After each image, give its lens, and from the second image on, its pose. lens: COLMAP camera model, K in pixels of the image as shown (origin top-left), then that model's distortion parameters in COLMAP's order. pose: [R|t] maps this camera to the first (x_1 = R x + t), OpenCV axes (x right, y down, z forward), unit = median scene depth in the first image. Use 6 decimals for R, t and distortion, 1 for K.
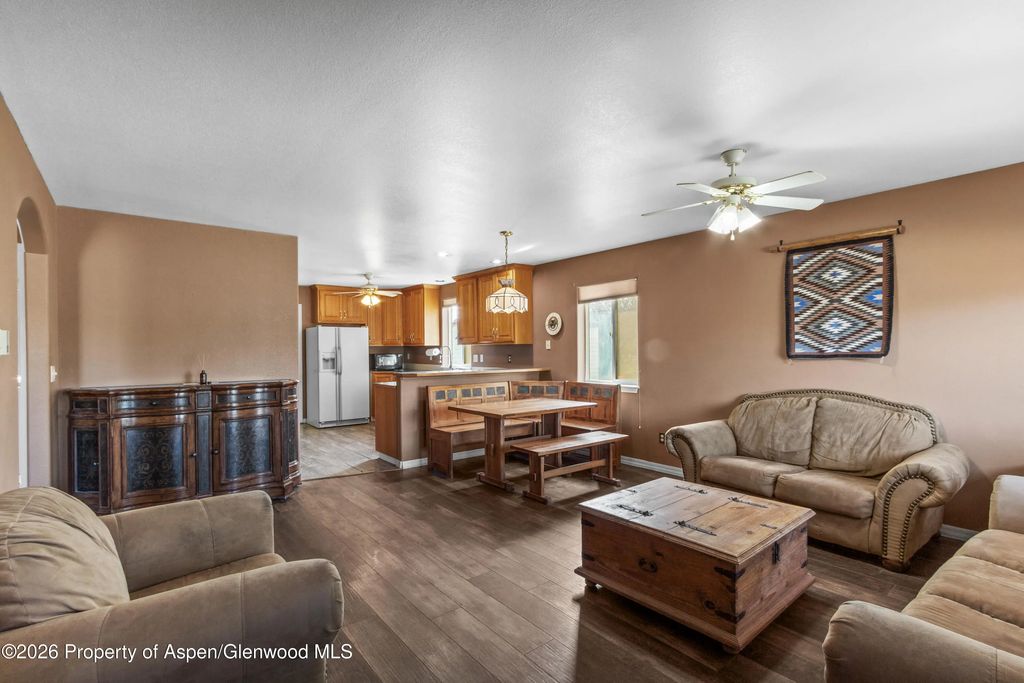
lens RADIAL K [[479.6, 0, 504.1], [0, 479.6, 349.3], [0, 0, 1]] dist [0.001865, -0.000006]
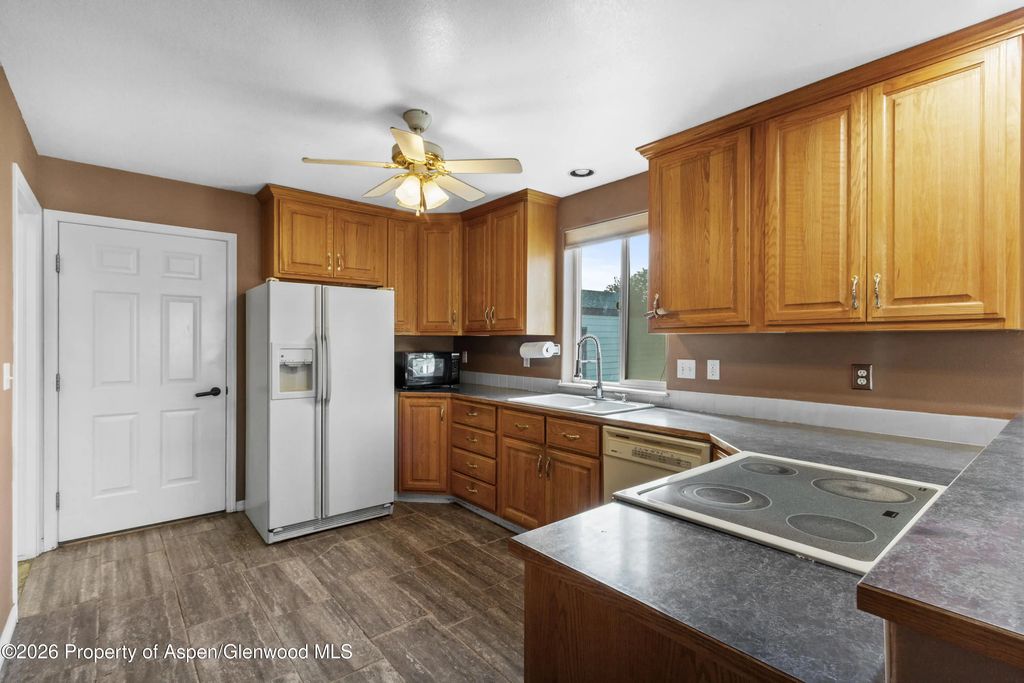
lens RADIAL K [[479.6, 0, 509.5], [0, 479.6, 336.0], [0, 0, 1]] dist [0.001865, -0.000006]
pose [[0.999003, 0.012348, 0.042903, -0.427857], [-0.011759, 0.999834, -0.013944, -0.000386], [-0.043068, 0.013425, 0.998982, 1.229674]]
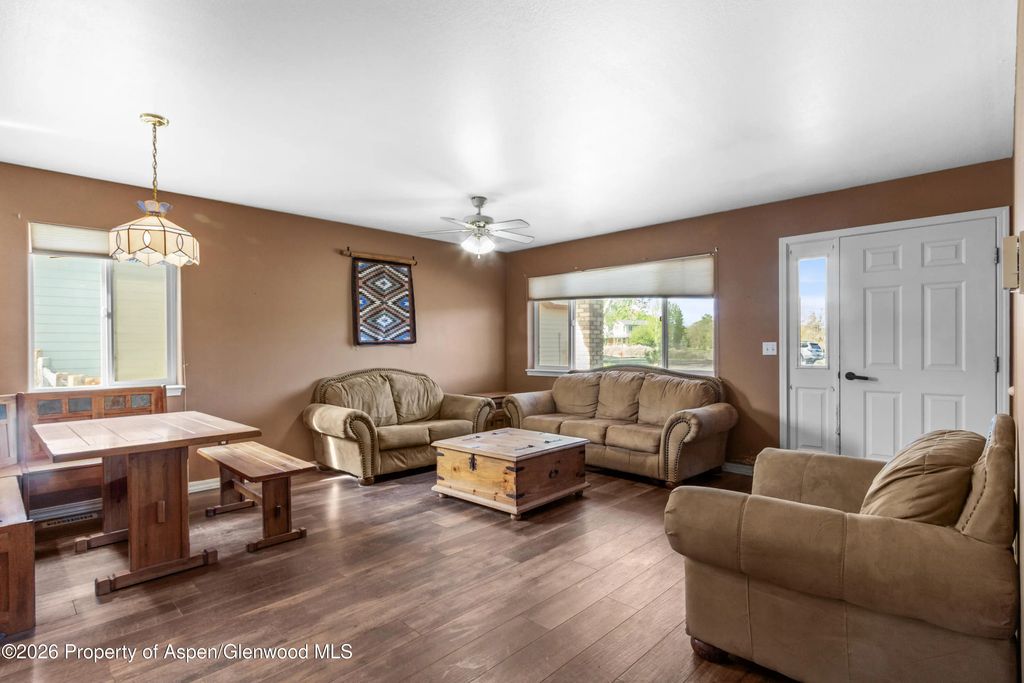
lens RADIAL K [[512.4, 0, 507.2], [0, 512.4, 342.3], [0, 0, 1]] dist [-0.001871, 0.000030]
pose [[-0.130869, 0.014795, 0.991289, -0.770937], [0.008704, 0.999867, -0.013774, 0.033506], [-0.991361, 0.006826, -0.130980, 0.807359]]
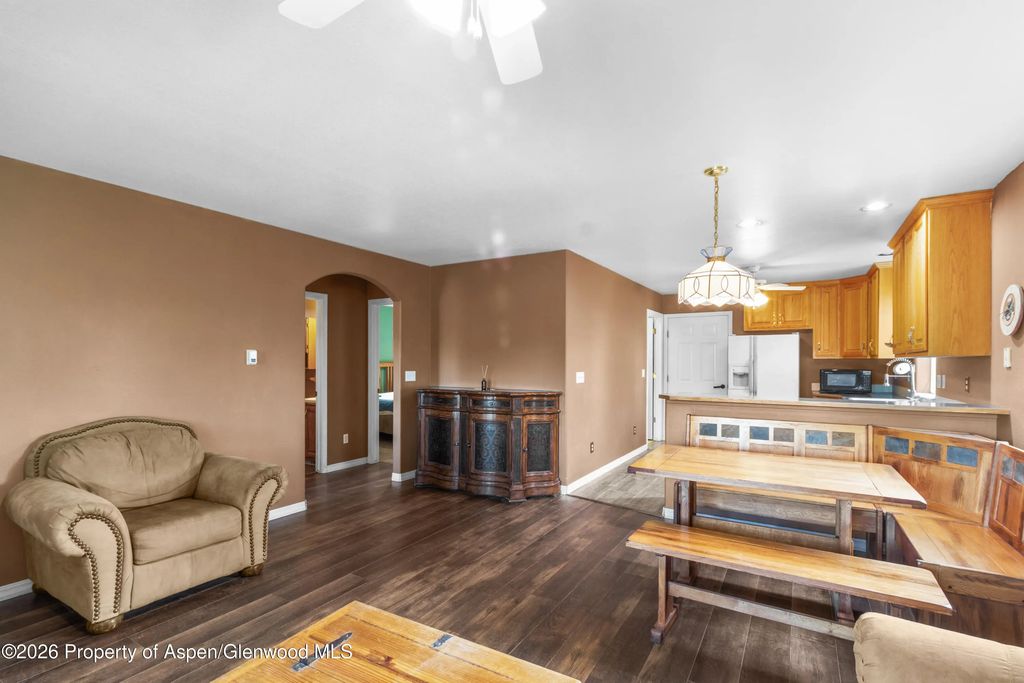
lens RADIAL K [[479.6, 0, 502.4], [0, 479.6, 367.8], [0, 0, 1]] dist [0.001865, -0.000006]
pose [[0.345708, 0.018351, -0.938163, 0.569196], [-0.006055, 0.999832, 0.017326, -0.006079], [0.938323, -0.000309, 0.345761, 0.654657]]
